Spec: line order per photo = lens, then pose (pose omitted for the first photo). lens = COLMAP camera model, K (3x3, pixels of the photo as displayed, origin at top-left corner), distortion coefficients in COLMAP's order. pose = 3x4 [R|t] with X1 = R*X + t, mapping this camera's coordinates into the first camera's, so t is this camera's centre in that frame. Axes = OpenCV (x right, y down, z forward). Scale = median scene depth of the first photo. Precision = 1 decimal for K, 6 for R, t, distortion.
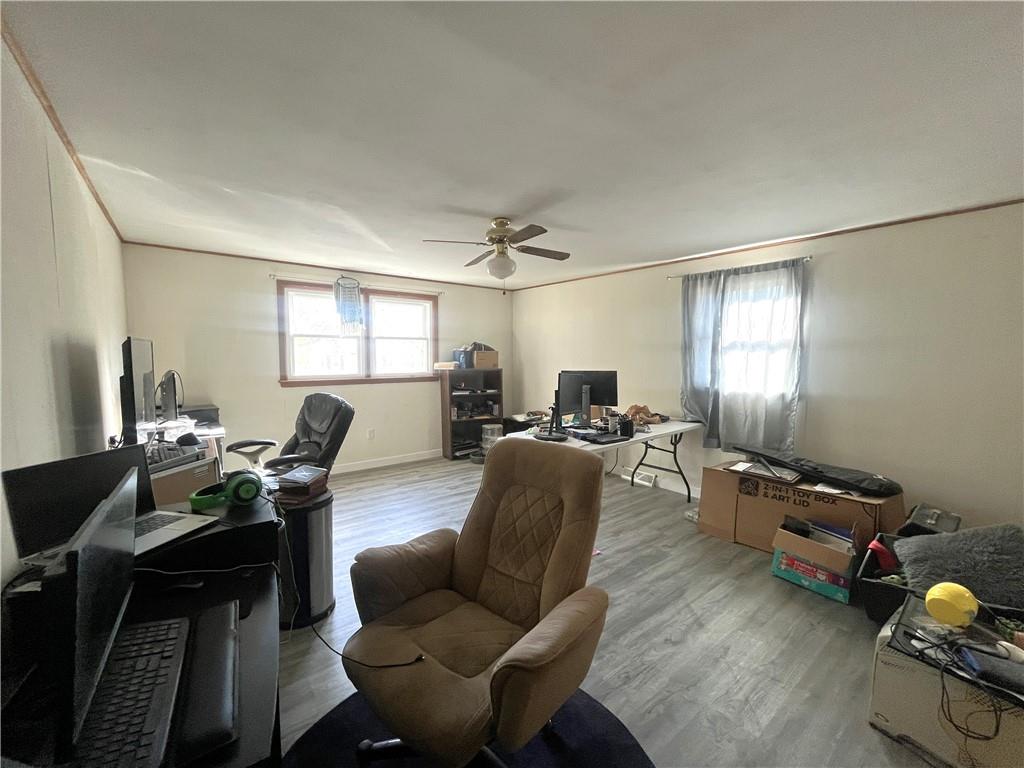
lens RADIAL K [[411.1, 0, 511.0], [0, 411.1, 385.5], [0, 0, 1]] dist [-0.004584, 0.000064]
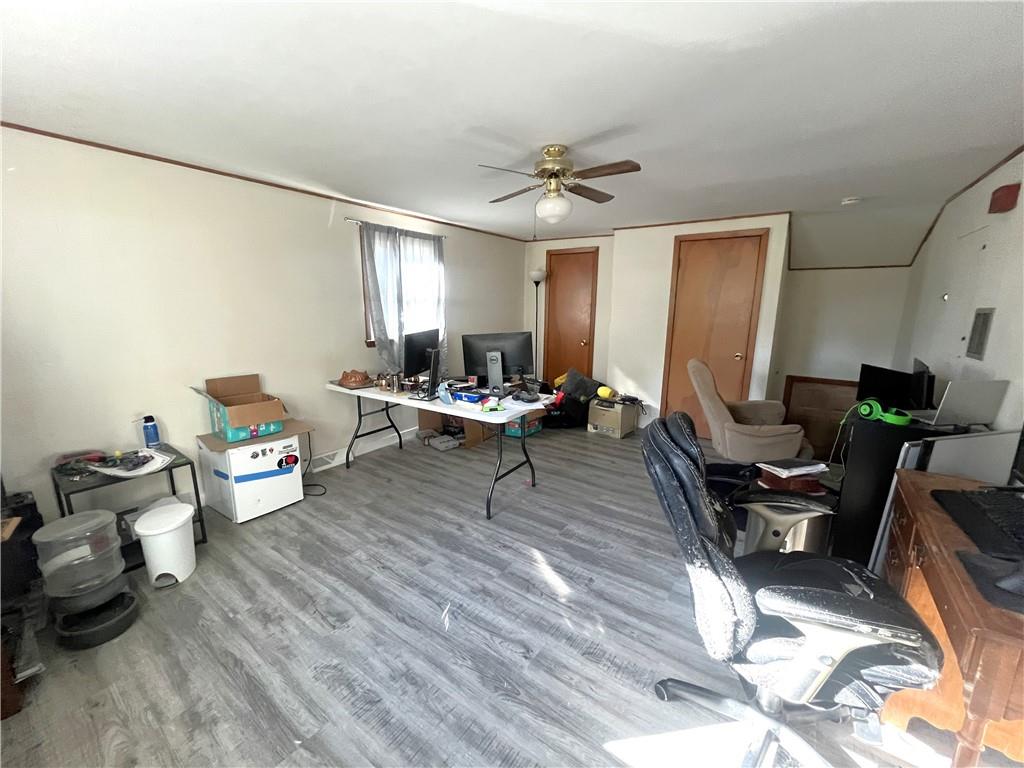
lens RADIAL K [[411.1, 0, 511.0], [0, 411.1, 385.5], [0, 0, 1]] dist [-0.004584, 0.000064]
pose [[-0.279366, -0.199960, 0.939133, -0.615226], [0.066466, 0.971702, 0.226666, -0.097821], [-0.957882, 0.125743, -0.258170, 0.971856]]
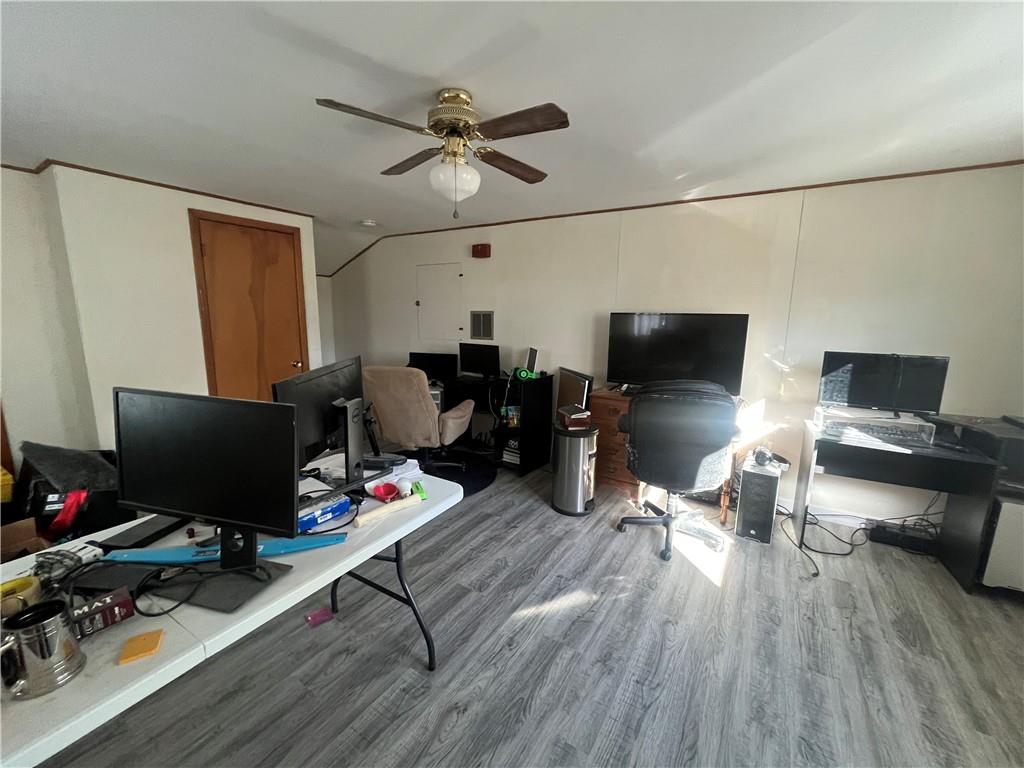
lens RADIAL K [[411.1, 0, 511.0], [0, 411.1, 385.5], [0, 0, 1]] dist [-0.004584, 0.000064]
pose [[-0.944862, 0.033300, -0.325770, 0.077678], [-0.051349, 0.967443, 0.247824, -0.108522], [0.323417, 0.250887, -0.912391, 1.198017]]
